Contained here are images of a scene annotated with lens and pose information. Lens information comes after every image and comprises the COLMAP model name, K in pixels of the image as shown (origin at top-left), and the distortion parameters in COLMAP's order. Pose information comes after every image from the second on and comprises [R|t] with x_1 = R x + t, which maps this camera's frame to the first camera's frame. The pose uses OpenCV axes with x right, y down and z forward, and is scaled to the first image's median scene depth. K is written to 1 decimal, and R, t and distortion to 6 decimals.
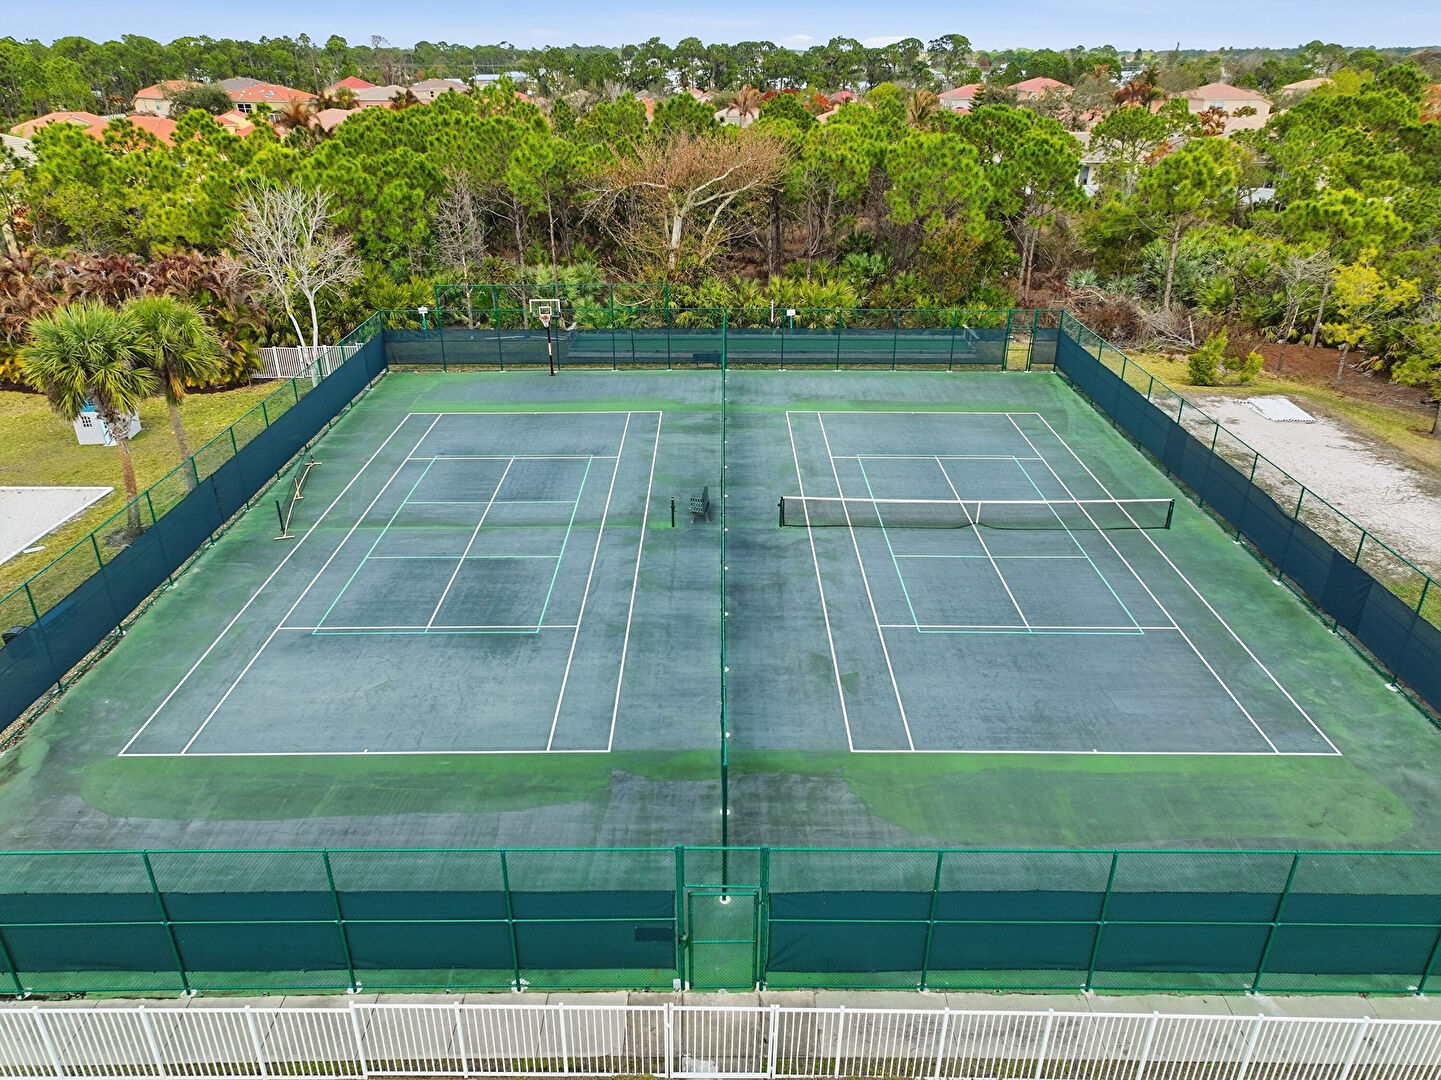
lens RADIAL K [[1004.2, 0, 720.5], [0, 1004.2, 540.0], [0, 0, 1]] dist [0.002448, 0.003151]
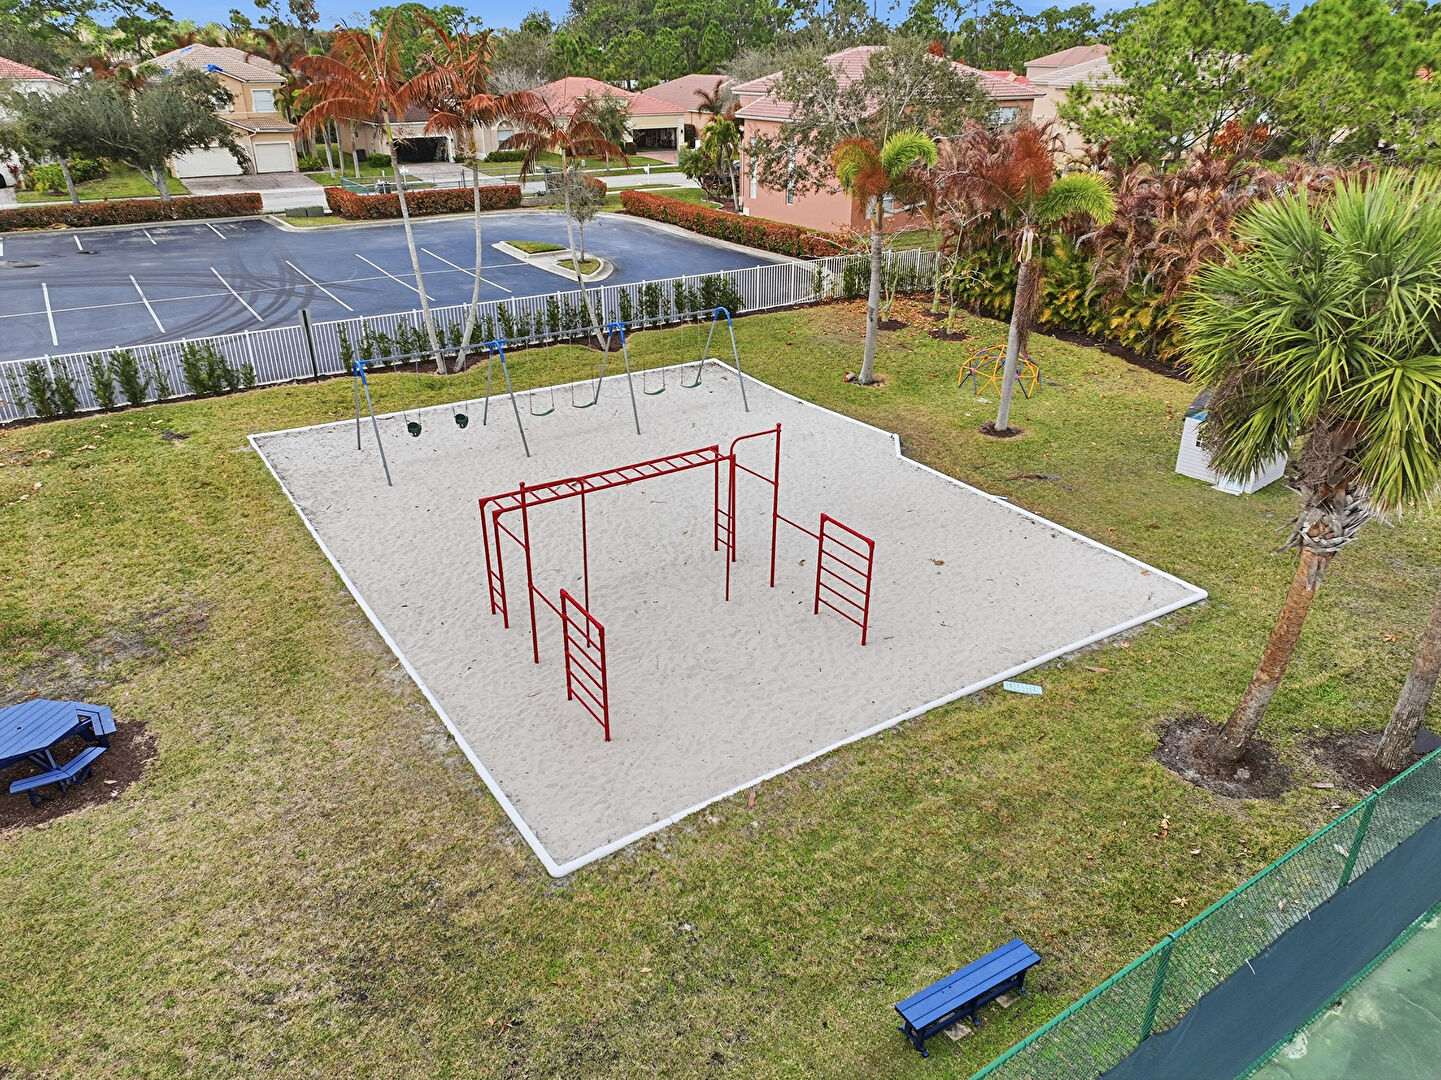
lens RADIAL K [[1004.2, 0, 720.5], [0, 1004.2, 540.0], [0, 0, 1]] dist [0.002448, 0.003151]
pose [[0.541224, 0.366895, -0.756614, -0.387200], [-0.364898, 0.913131, 0.181772, -0.081190], [0.757579, 0.177707, 0.628088, 0.528103]]
